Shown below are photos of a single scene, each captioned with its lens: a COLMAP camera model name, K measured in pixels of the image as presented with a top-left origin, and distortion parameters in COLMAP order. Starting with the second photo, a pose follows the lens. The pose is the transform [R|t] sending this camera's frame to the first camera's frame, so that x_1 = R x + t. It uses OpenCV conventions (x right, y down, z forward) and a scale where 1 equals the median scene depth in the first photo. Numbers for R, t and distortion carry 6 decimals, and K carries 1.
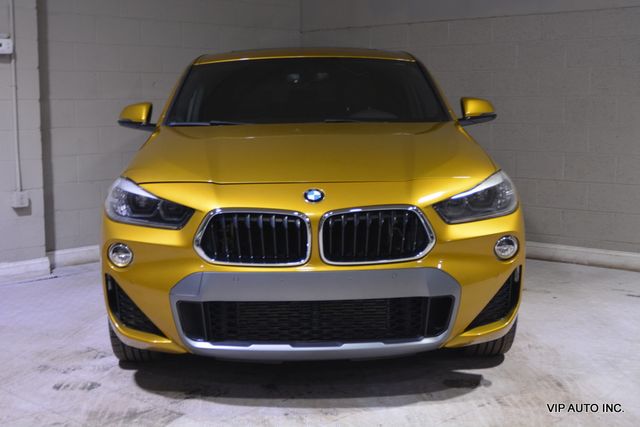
lens RADIAL K [[923.3, 0, 318.9], [0, 923.3, 213.9], [0, 0, 1]] dist [-0.031630, 0.000000]
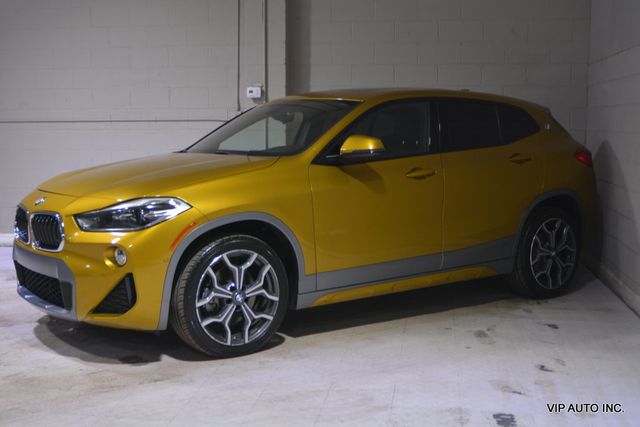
lens RADIAL K [[838.8, 0, 316.6], [0, 838.8, 215.5], [0, 0, 1]] dist [-0.037110, 0.000000]
pose [[0.559195, 0.097254, -0.823312, 1.022713], [-0.103570, 0.993510, 0.047013, -0.080270], [0.822541, 0.058981, 0.565639, 0.443410]]
